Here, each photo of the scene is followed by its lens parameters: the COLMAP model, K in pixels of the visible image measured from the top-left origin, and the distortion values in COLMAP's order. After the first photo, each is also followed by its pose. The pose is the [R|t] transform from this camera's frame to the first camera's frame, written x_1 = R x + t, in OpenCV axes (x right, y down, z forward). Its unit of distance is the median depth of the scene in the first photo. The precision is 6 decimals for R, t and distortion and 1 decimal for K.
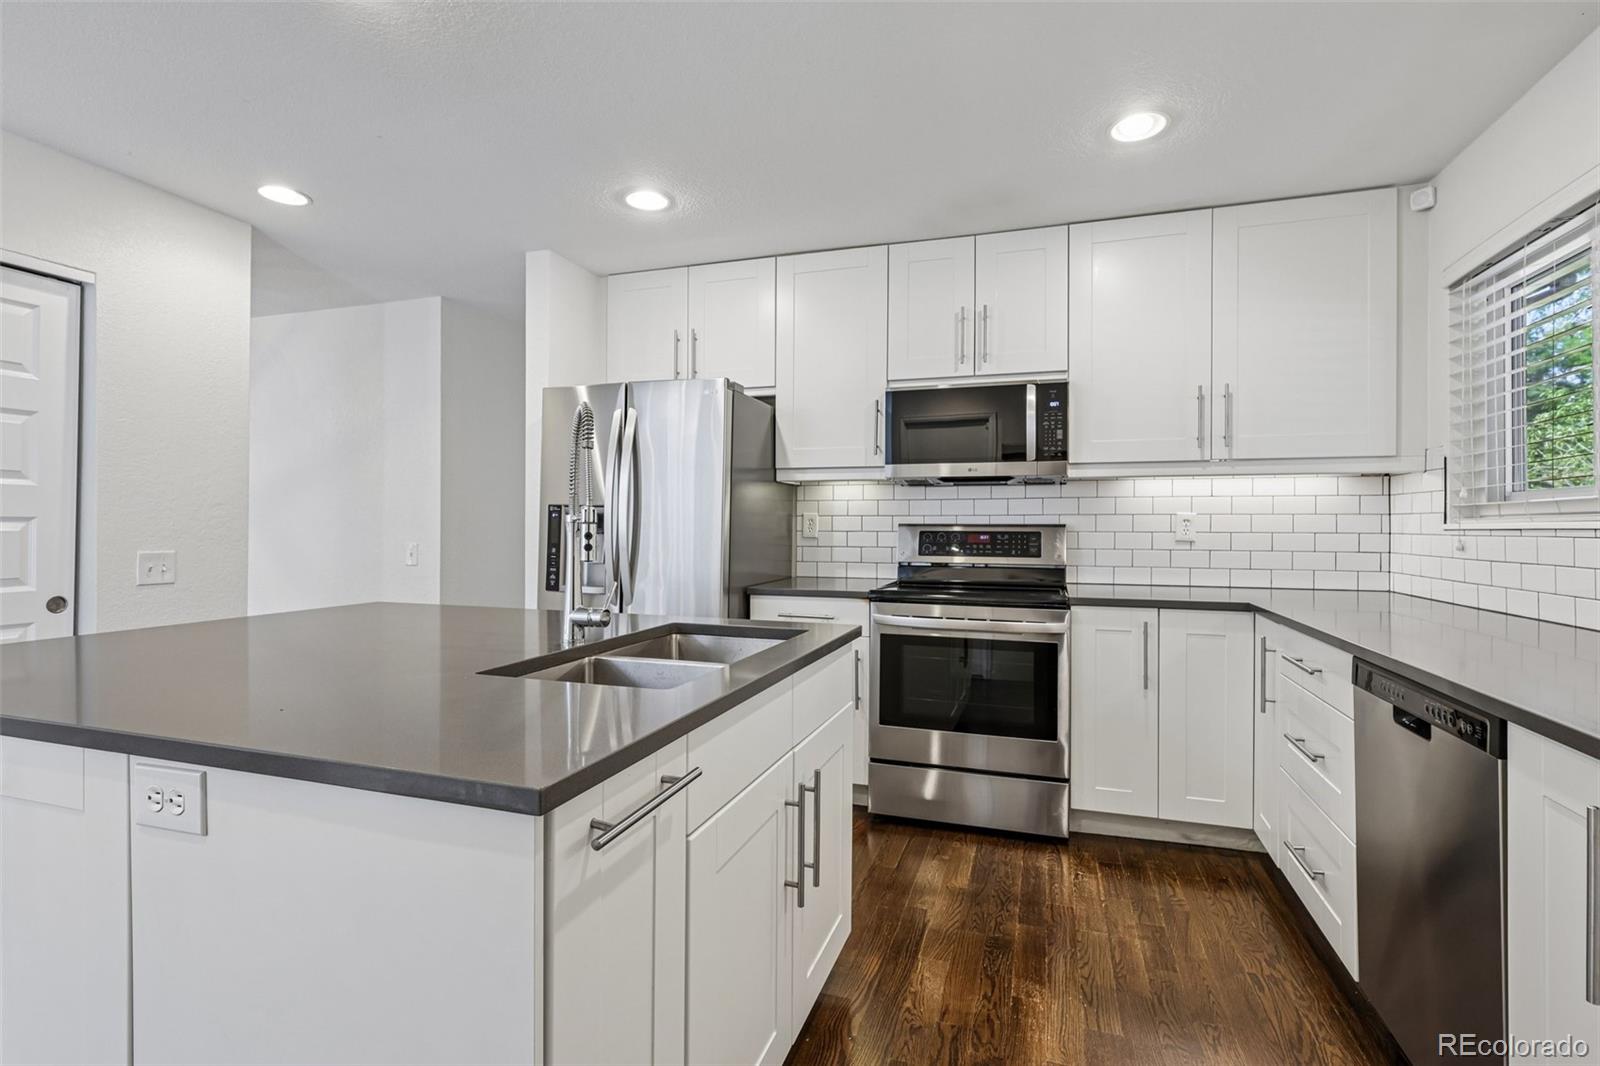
lens RADIAL K [[736.9, 0, 800.0], [0, 736.9, 533.0], [0, 0, 1]] dist [-0.000127, -0.000136]
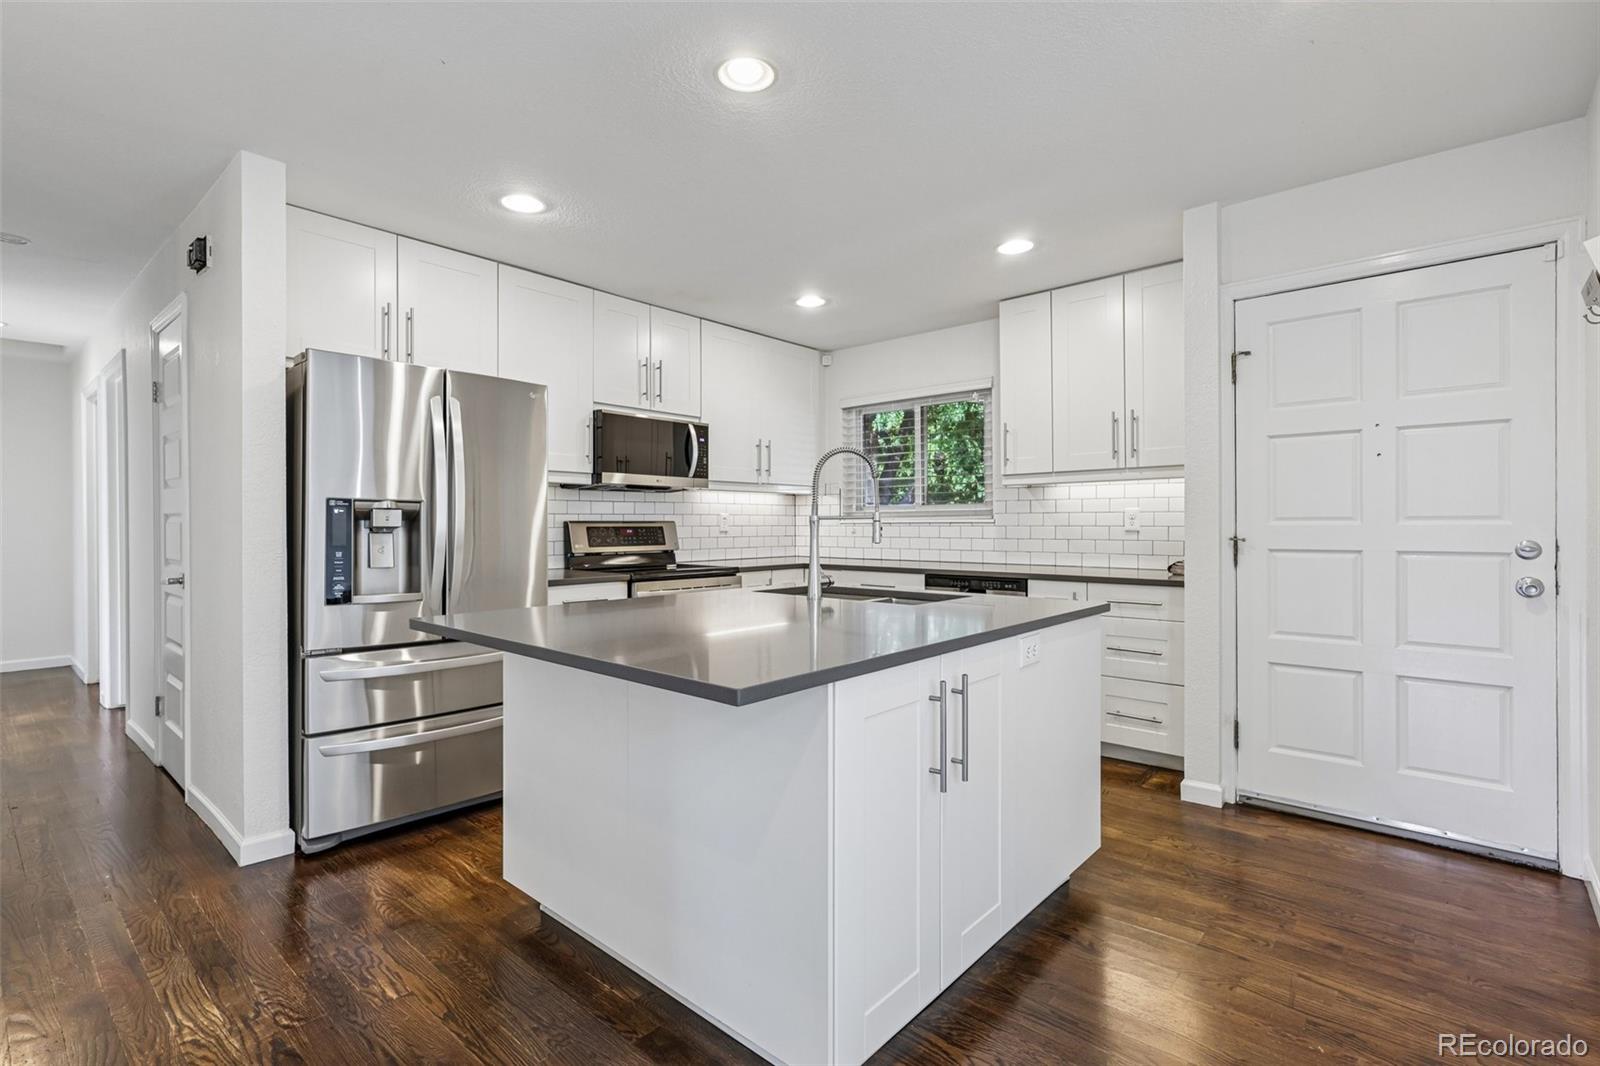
lens RADIAL K [[736.9, 0, 800.0], [0, 736.9, 533.0], [0, 0, 1]] dist [-0.000127, -0.000136]
pose [[0.403065, -0.016539, 0.915022, -0.886783], [0.008419, 0.999861, 0.014364, -0.007621], [-0.915133, 0.001914, 0.403148, 0.214186]]
